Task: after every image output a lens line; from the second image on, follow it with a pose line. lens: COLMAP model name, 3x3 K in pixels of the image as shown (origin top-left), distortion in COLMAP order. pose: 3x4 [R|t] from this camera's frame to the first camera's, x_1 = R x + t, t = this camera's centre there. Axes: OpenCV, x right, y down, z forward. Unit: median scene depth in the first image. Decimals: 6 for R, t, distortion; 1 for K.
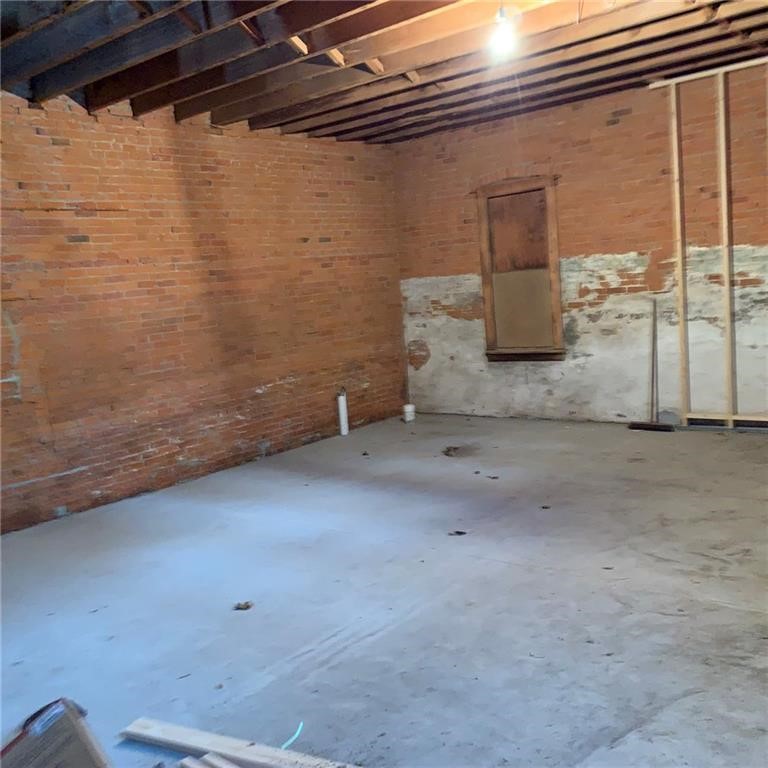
lens RADIAL K [[781.1, 0, 396.3], [0, 781.1, 394.7], [0, 0, 1]] dist [0.008592, 0.000000]
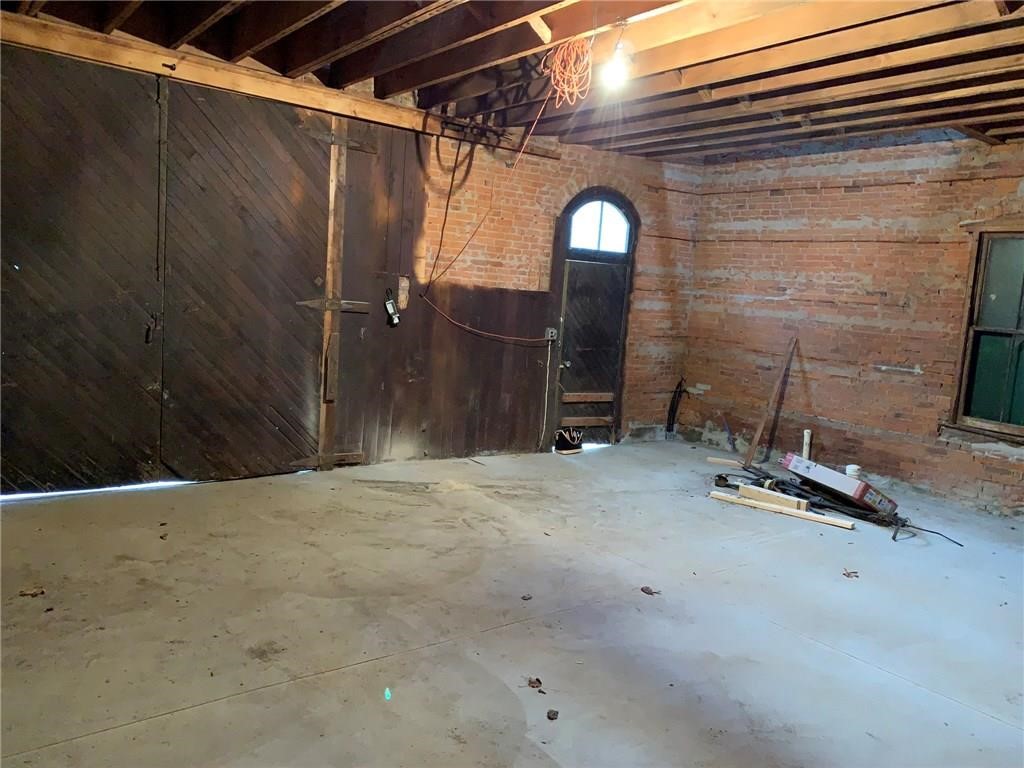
lens RADIAL K [[778.0, 0, 497.0], [0, 778.0, 377.8], [0, 0, 1]] dist [0.052570, -0.067009]
pose [[-0.966087, -0.004072, 0.258183, 0.015109], [0.057455, 0.971420, 0.230310, -0.246091], [-0.251742, 0.237333, -0.938242, 1.622333]]
